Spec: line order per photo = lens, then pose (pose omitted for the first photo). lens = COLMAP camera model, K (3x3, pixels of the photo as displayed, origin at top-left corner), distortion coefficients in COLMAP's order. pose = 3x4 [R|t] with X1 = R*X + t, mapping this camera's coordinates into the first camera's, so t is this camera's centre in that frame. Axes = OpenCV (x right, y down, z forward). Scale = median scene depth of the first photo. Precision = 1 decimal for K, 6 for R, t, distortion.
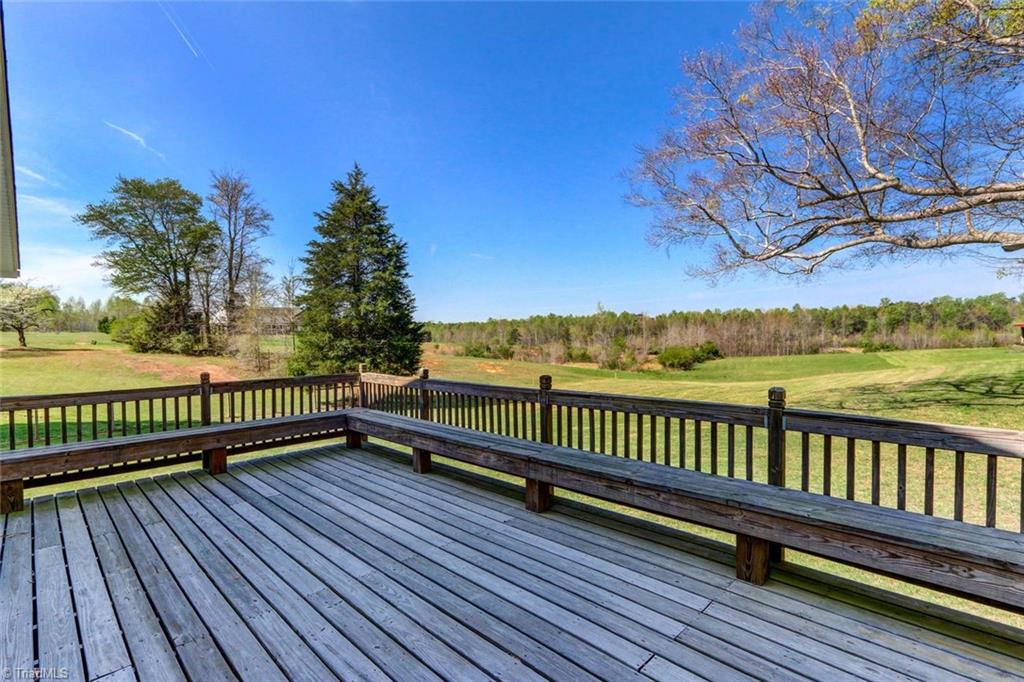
lens RADIAL K [[481.7, 0, 507.0], [0, 481.7, 343.0], [0, 0, 1]] dist [0.000880, 0.001951]
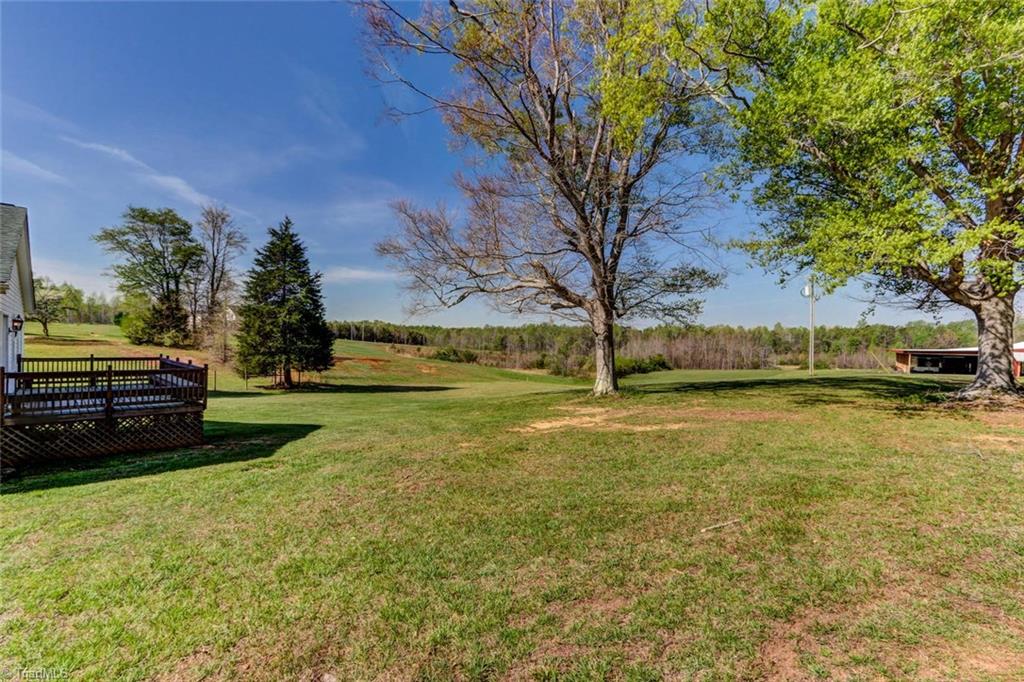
lens RADIAL K [[481.7, 0, 520.1], [0, 481.7, 341.0], [0, 0, 1]] dist [0.000880, 0.001951]
pose [[0.999112, 0.039131, -0.015642, 0.253203], [-0.039380, 0.999097, -0.015969, -0.009312], [0.015003, 0.016571, 0.999750, -0.239816]]
